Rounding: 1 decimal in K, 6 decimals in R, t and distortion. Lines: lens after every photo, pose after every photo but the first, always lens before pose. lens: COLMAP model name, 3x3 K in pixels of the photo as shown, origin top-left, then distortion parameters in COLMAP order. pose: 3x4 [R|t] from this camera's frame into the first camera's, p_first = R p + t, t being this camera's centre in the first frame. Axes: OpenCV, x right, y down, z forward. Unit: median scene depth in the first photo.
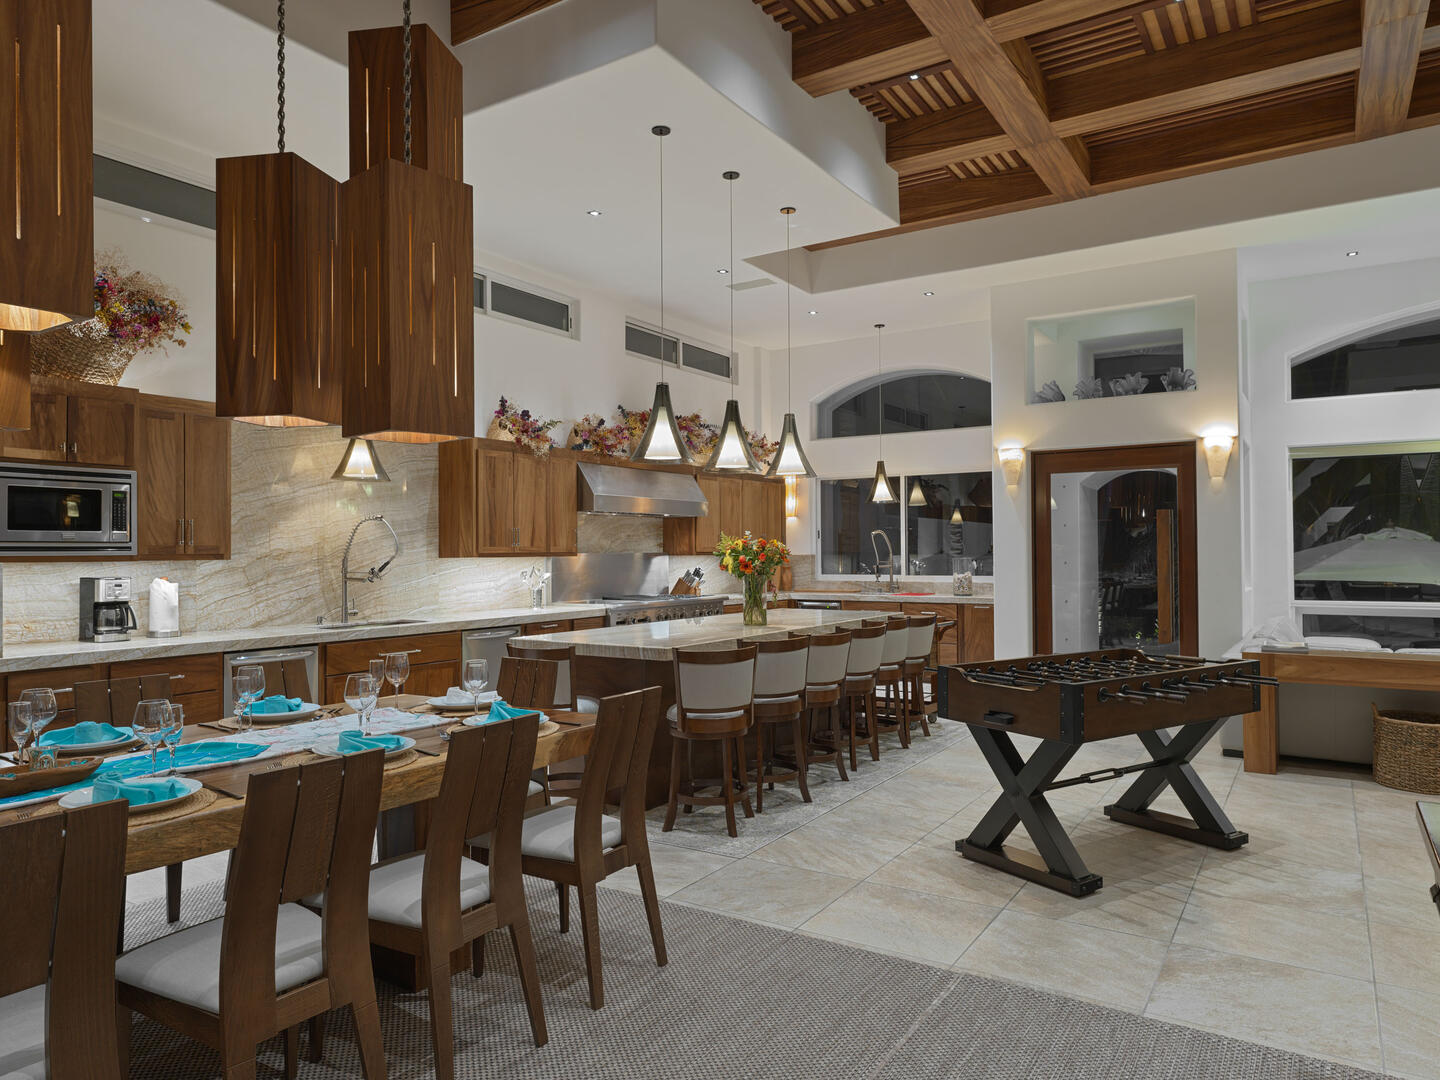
lens RADIAL K [[942.8, 0, 720.0], [0, 942.8, 540.0], [0, 0, 1]] dist [0.000782, 0.001647]
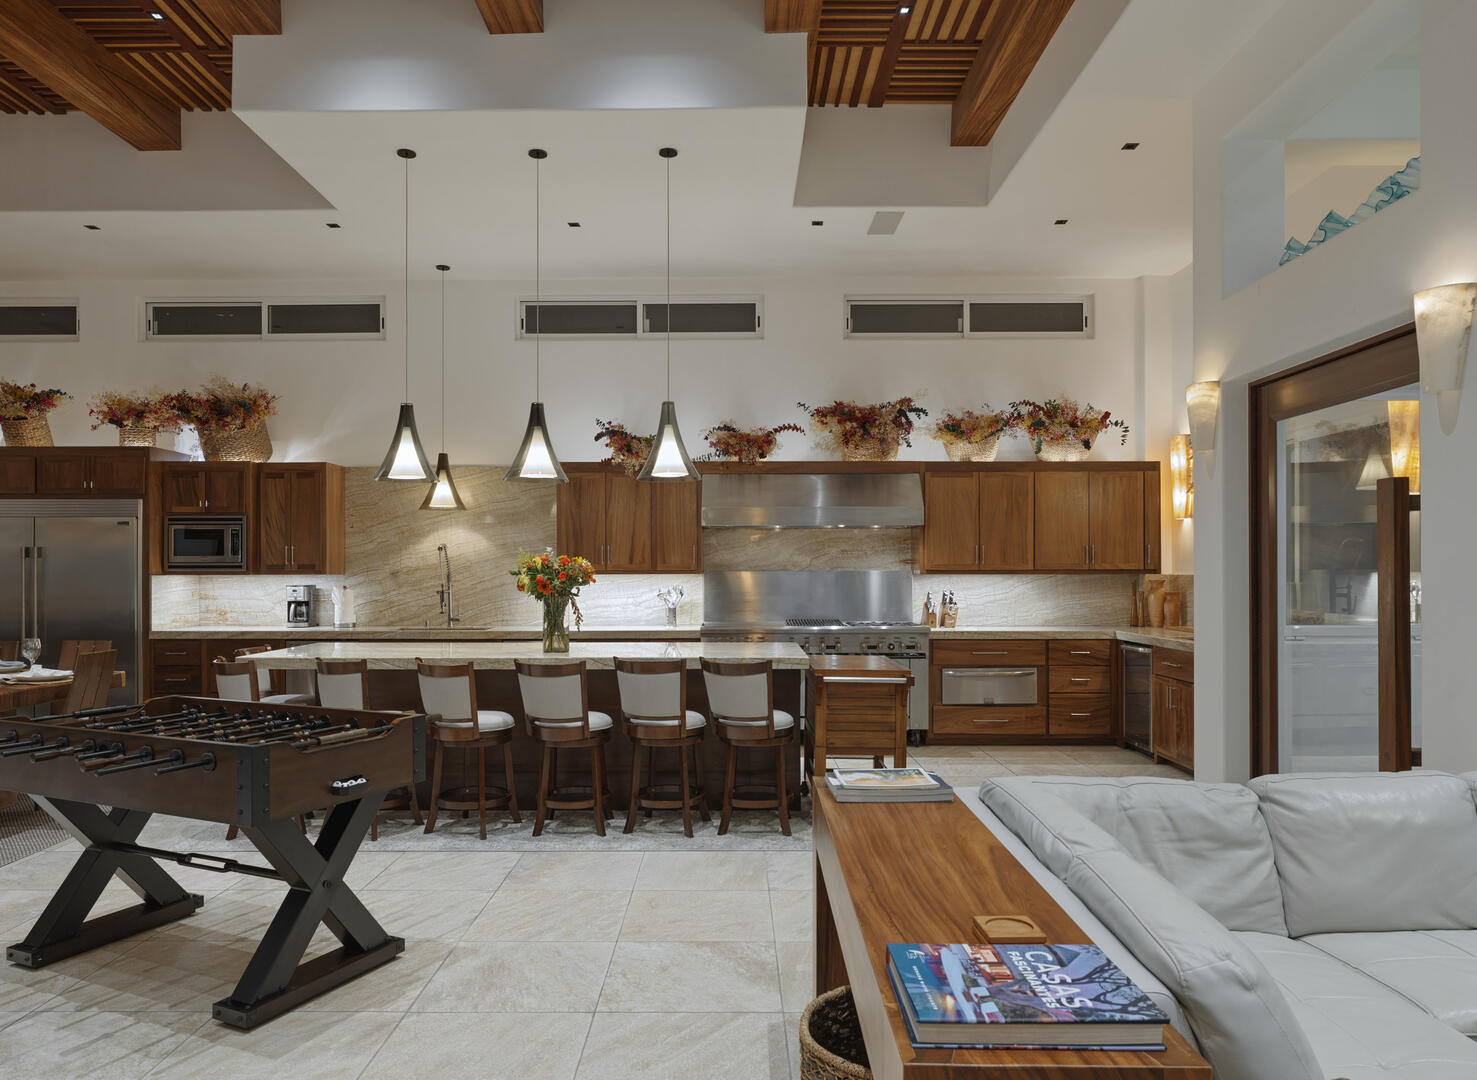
lens RADIAL K [[980.8, 0, 723.2], [0, 980.8, 569.9], [0, 0, 1]] dist [-0.000344, -0.000281]
pose [[0.535670, 0.004264, -0.844417, 0.996289], [0.008845, 0.999904, 0.010659, 0.003871], [0.844381, -0.013179, 0.535580, 0.707892]]
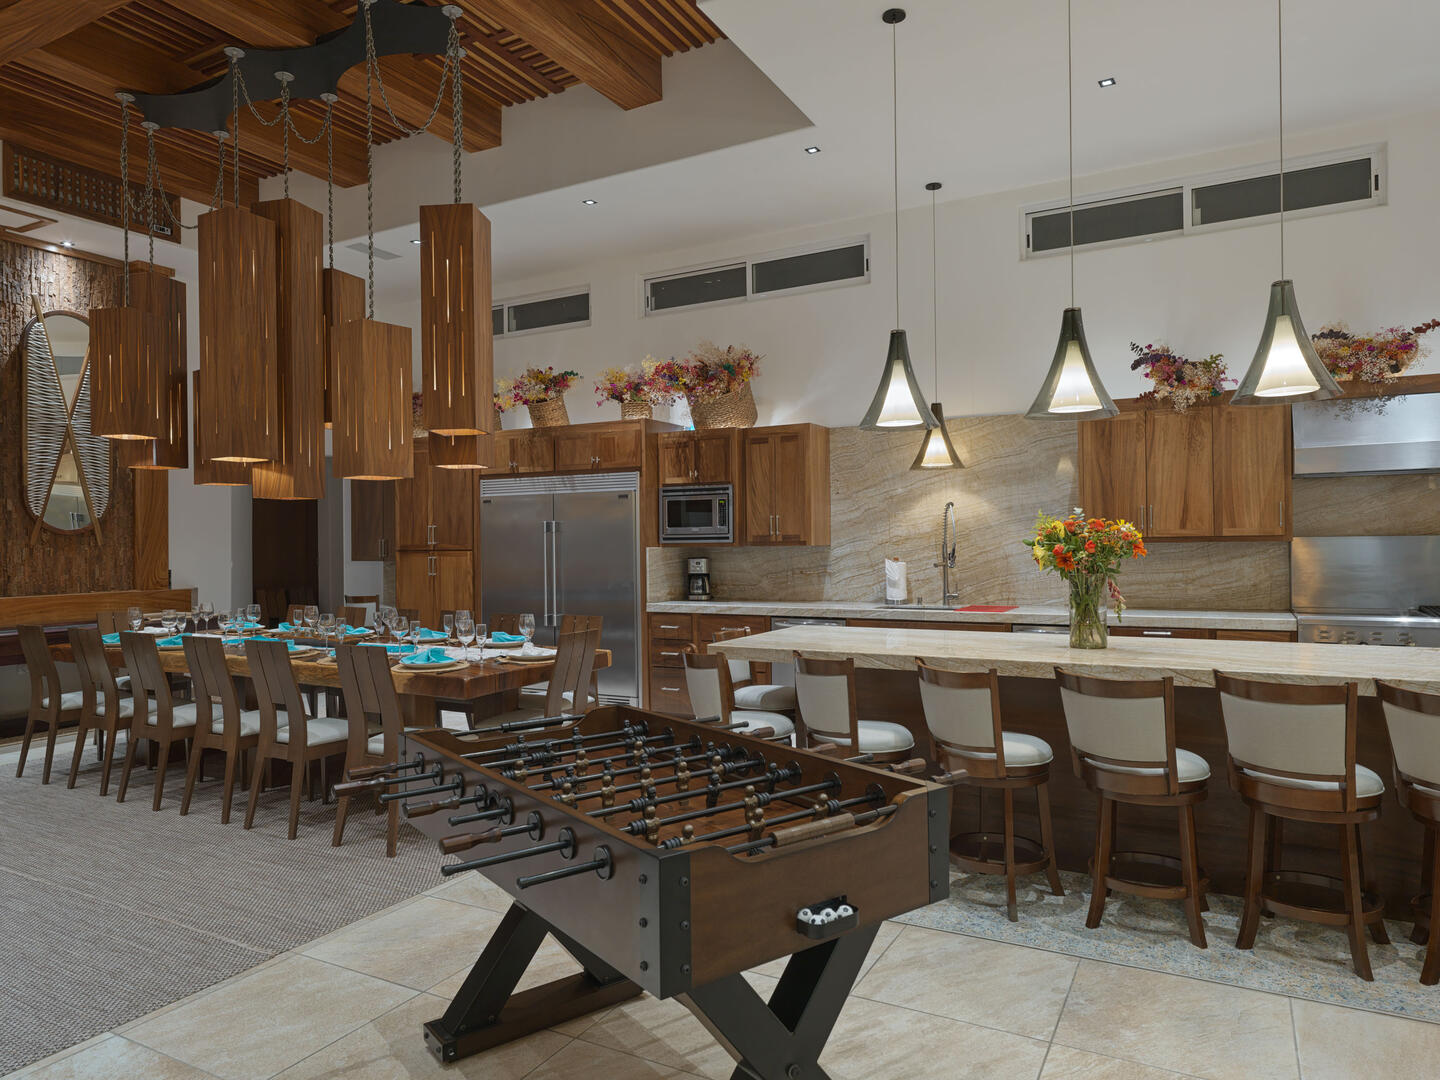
lens RADIAL K [[932.0, 0, 716.5], [0, 932.0, 542.1], [0, 0, 1]] dist [-0.002838, 0.001788]
pose [[0.069929, 0.004526, -0.997542, 0.711262], [0.023886, 0.999695, 0.006211, 0.005497], [0.997266, -0.024261, 0.069800, 0.772045]]
